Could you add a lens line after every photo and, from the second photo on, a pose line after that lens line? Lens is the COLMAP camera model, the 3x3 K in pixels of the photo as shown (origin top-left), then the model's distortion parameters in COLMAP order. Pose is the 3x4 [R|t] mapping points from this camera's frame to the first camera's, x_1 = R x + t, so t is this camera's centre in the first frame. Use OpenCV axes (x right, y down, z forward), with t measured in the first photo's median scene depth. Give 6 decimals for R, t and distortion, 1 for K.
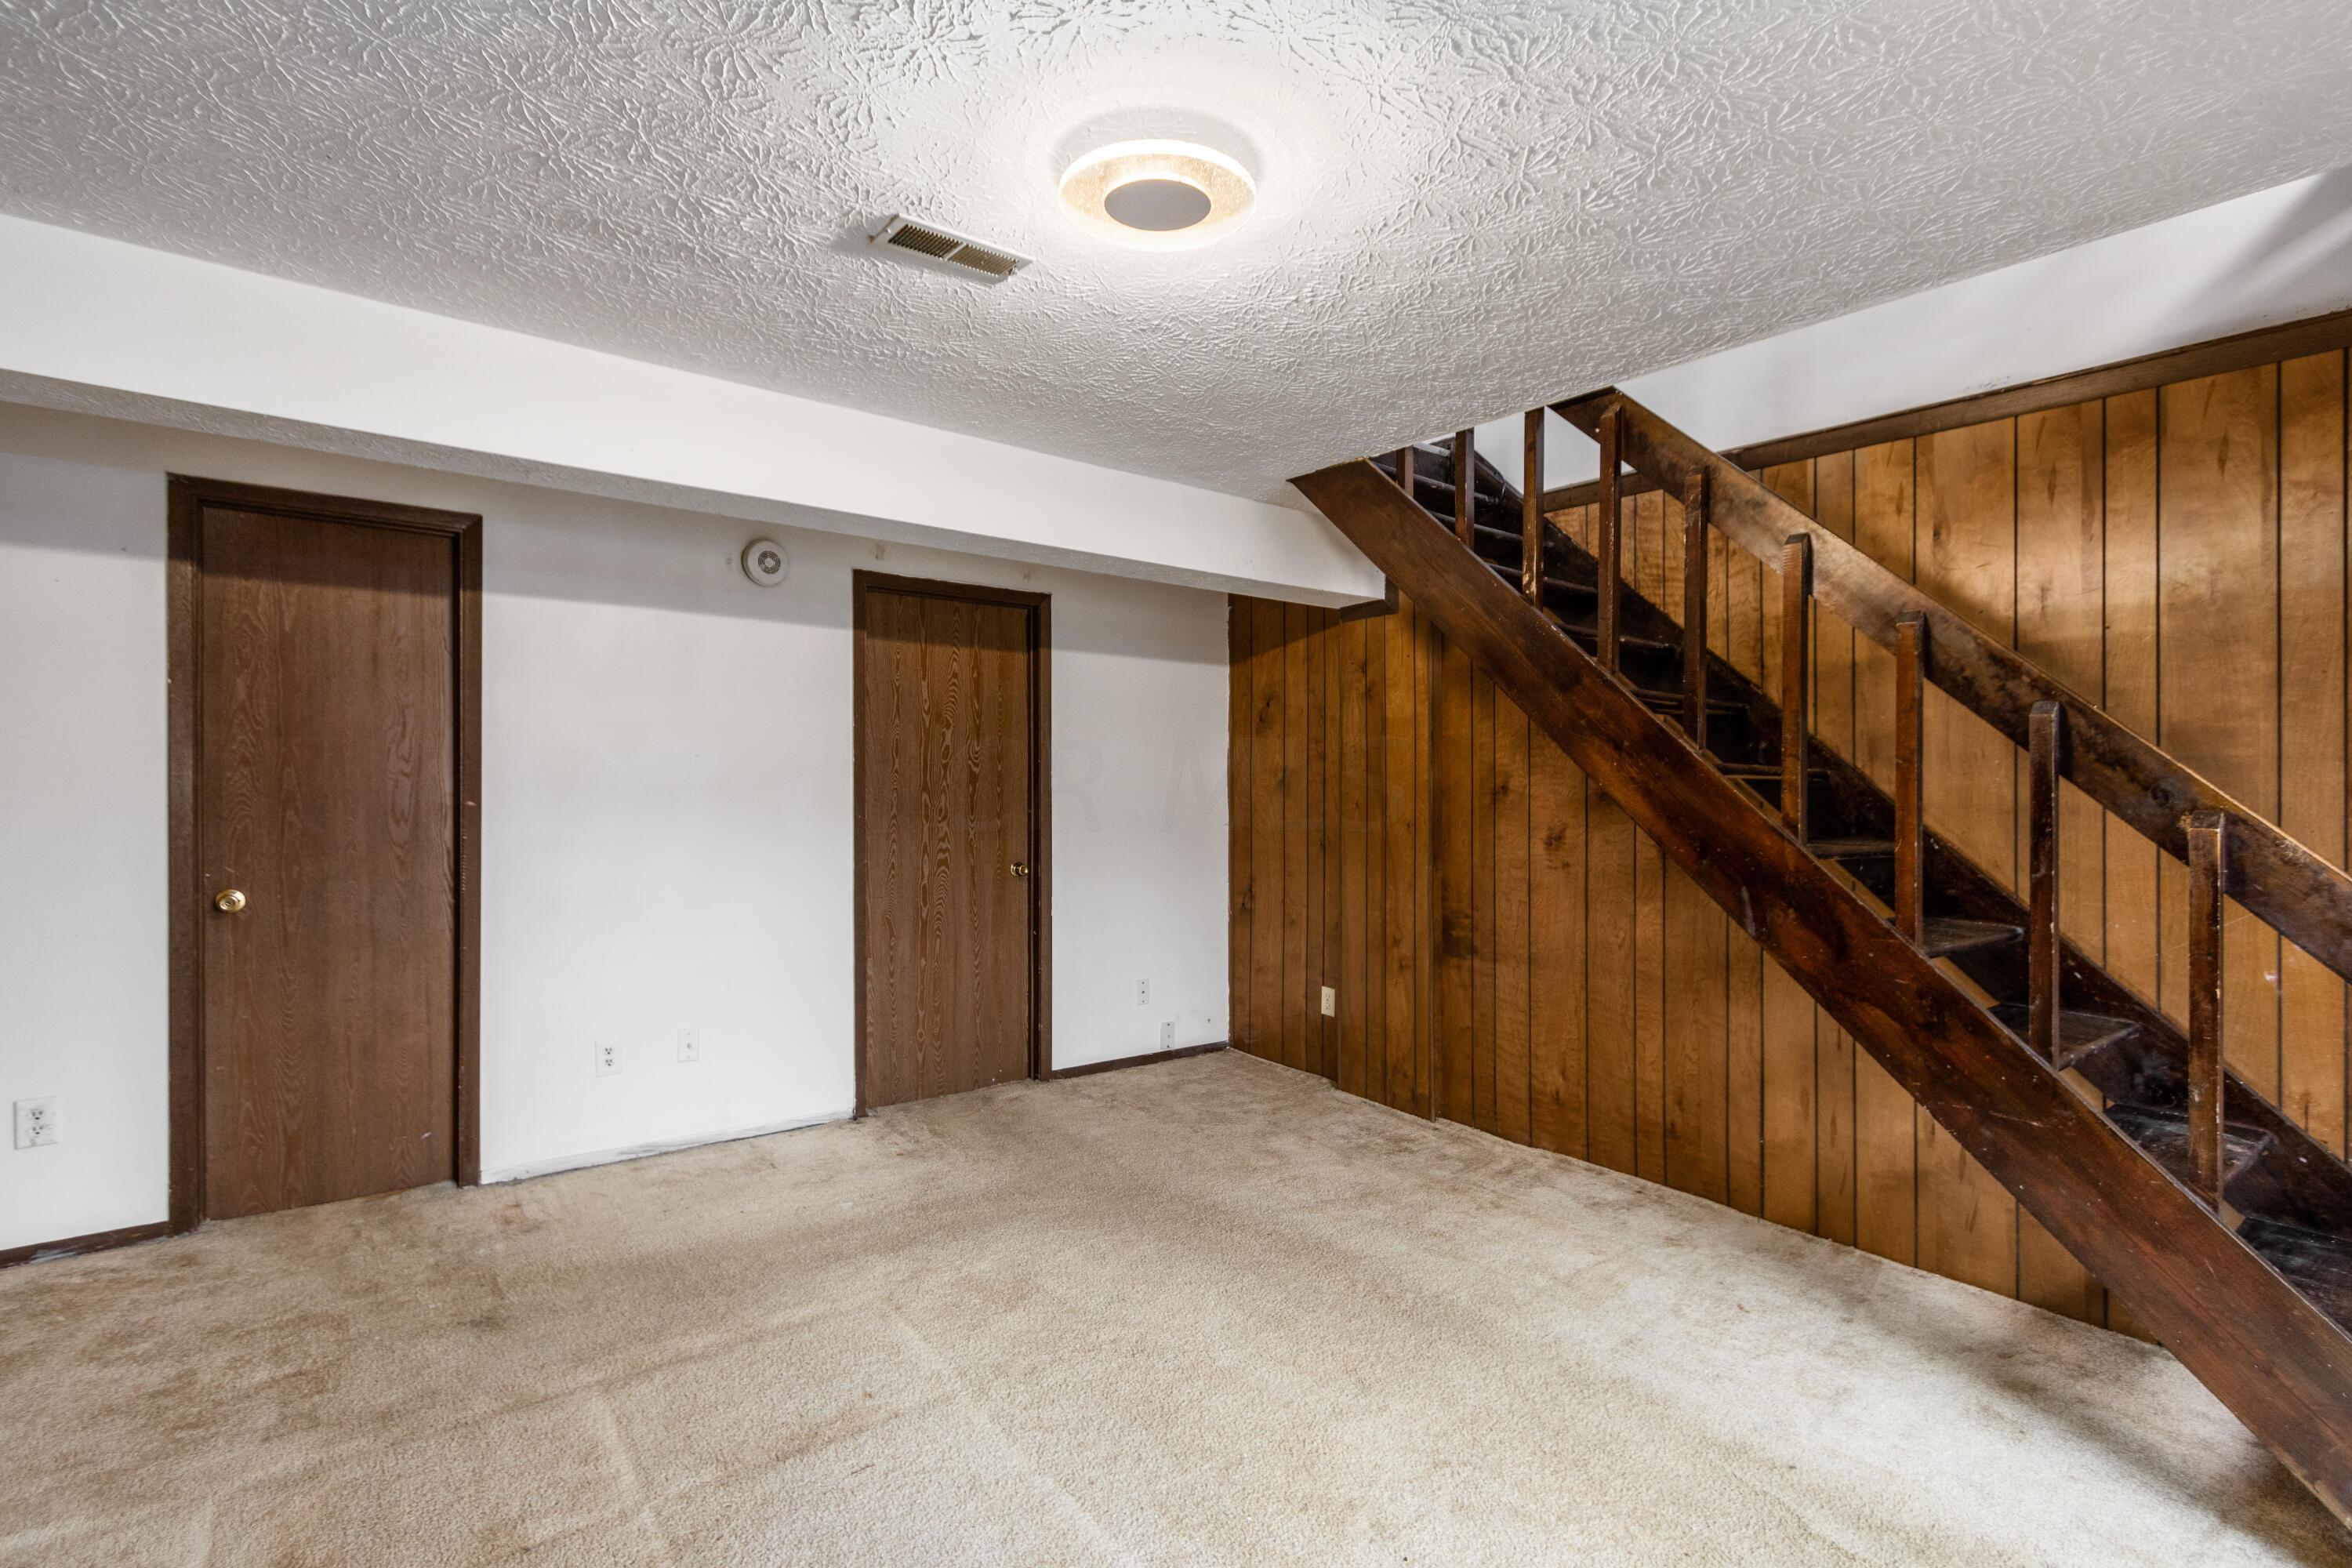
lens RADIAL K [[1116.1, 0, 1211.6], [0, 1116.1, 803.7], [0, 0, 1]] dist [0.001683, -0.000102]
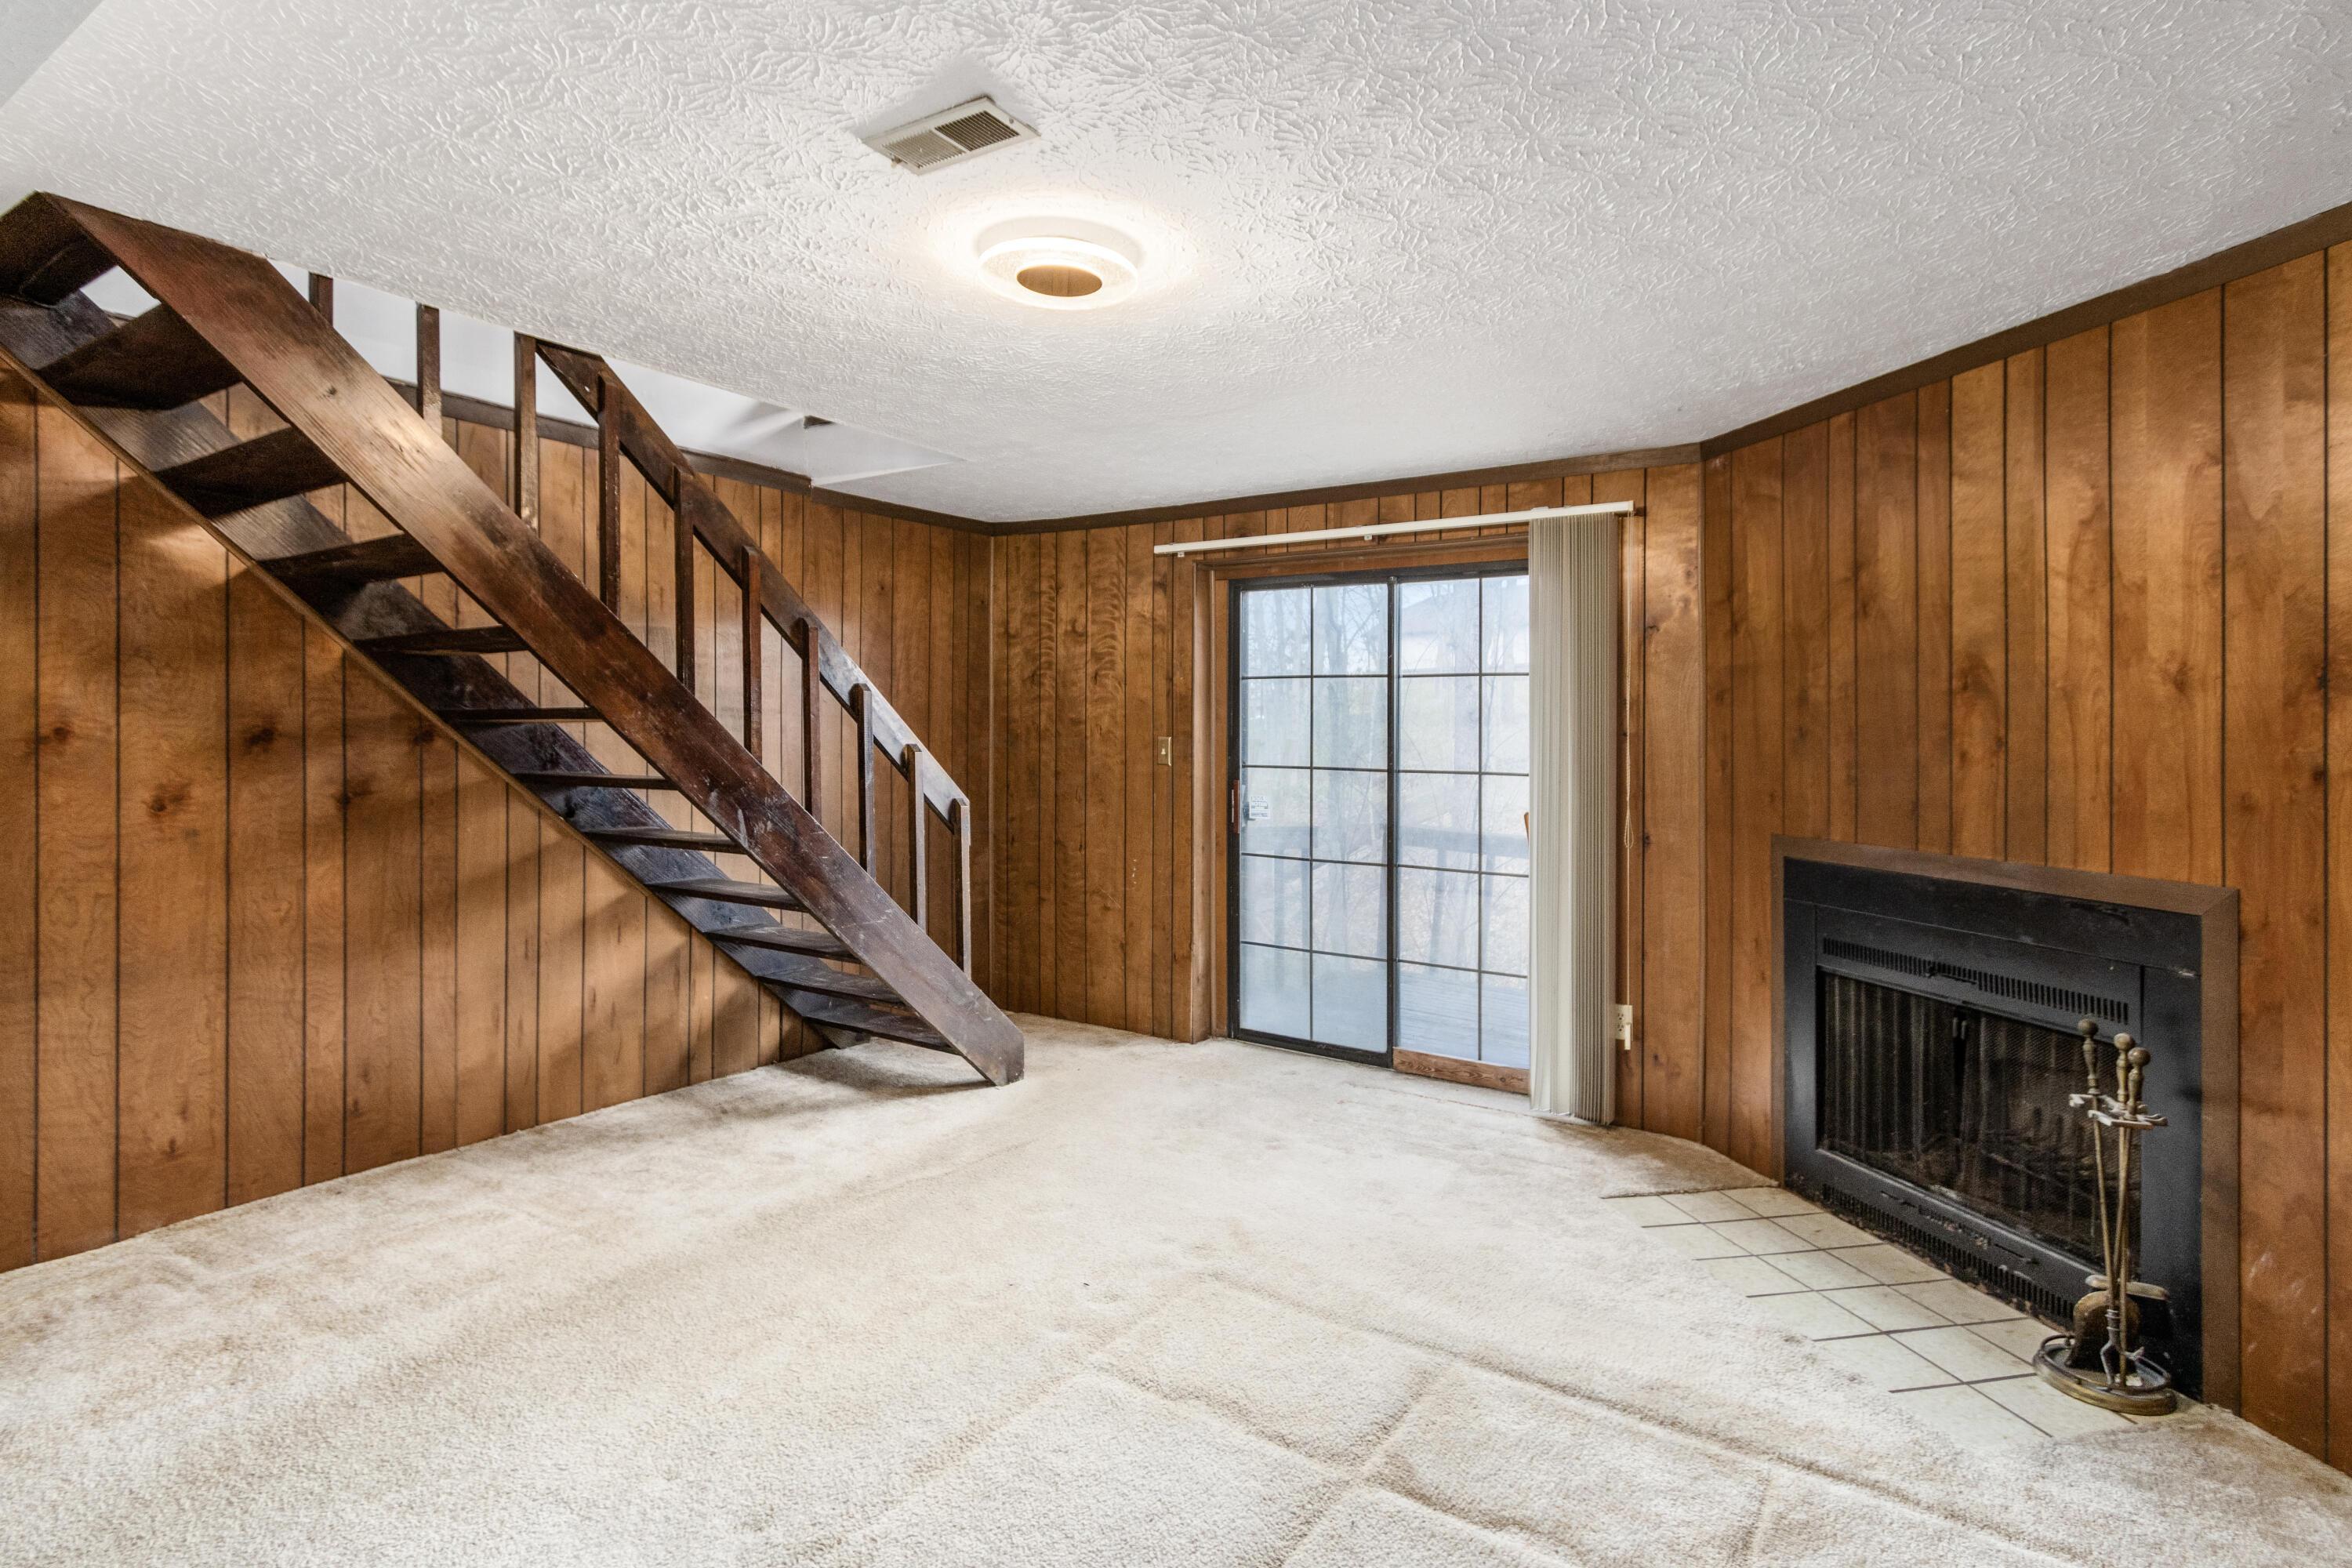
lens RADIAL K [[1125.9, 0, 1170.8], [0, 1125.9, 705.9], [0, 0, 1]] dist [0.000030, -0.000214]
pose [[-0.305132, 0.003449, 0.952304, -0.680159], [0.001897, 0.999994, -0.003014, -0.030697], [-0.952308, 0.000887, -0.305137, 0.672072]]
